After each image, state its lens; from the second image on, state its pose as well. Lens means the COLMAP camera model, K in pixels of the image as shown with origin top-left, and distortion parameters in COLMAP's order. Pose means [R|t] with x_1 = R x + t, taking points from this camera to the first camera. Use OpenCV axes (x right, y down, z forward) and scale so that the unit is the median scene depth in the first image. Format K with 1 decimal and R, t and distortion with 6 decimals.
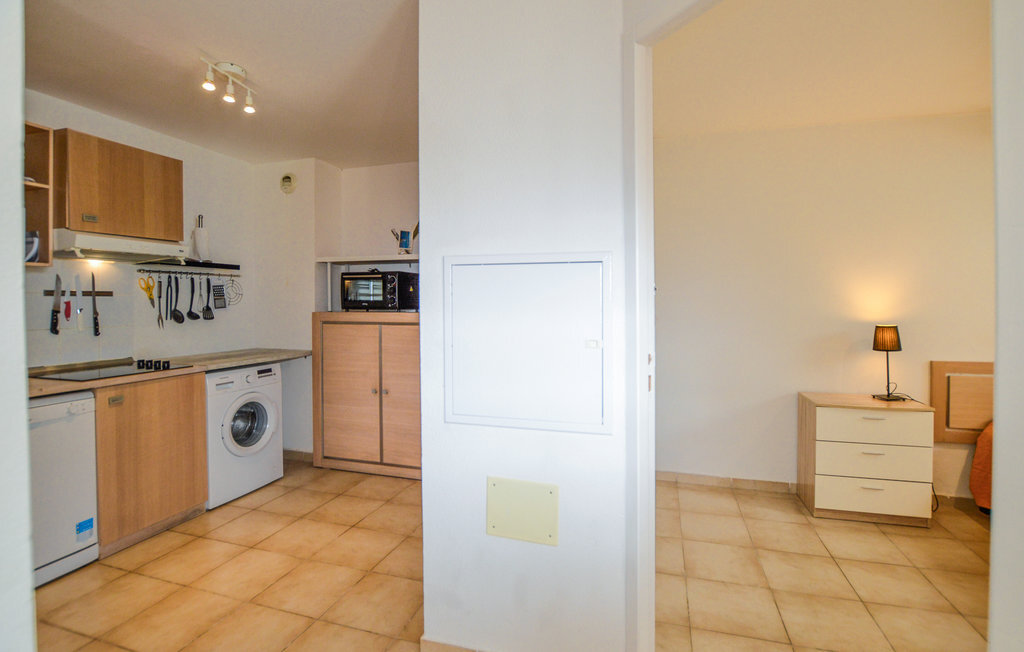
lens RADIAL K [[465.1, 0, 517.0], [0, 465.1, 310.2], [0, 0, 1]] dist [-0.024015, -0.000281]
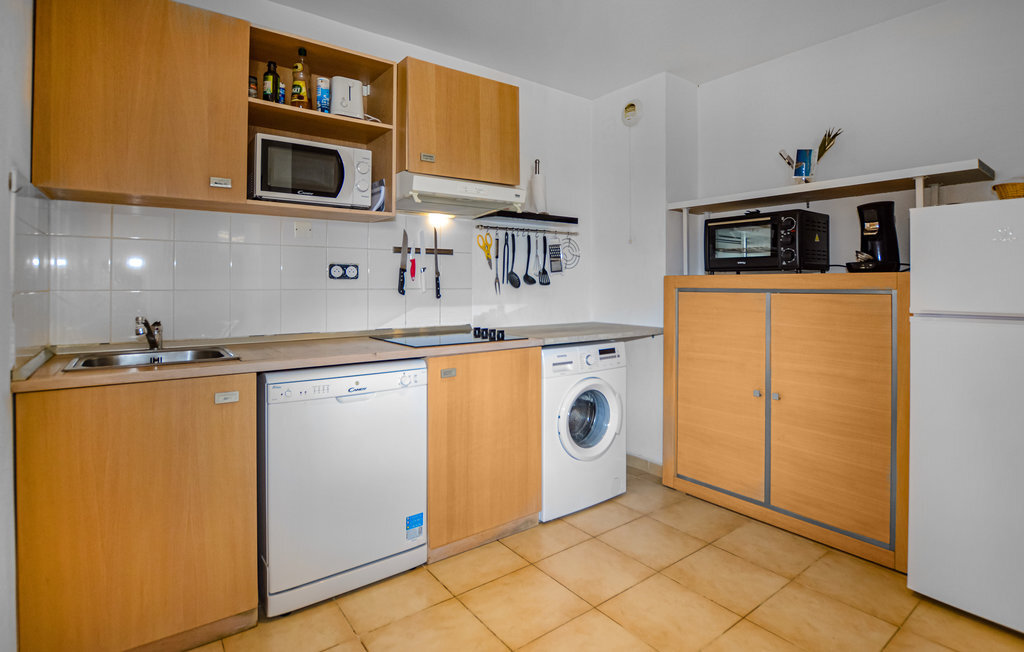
lens RADIAL K [[491.0, 0, 517.5], [0, 491.0, 325.7], [0, 0, 1]] dist [-0.000341, 0.000224]
pose [[0.802583, 0.044363, -0.594888, -0.199484], [-0.006710, 0.997839, 0.065359, 0.041533], [0.596502, -0.048464, 0.801147, 0.286324]]
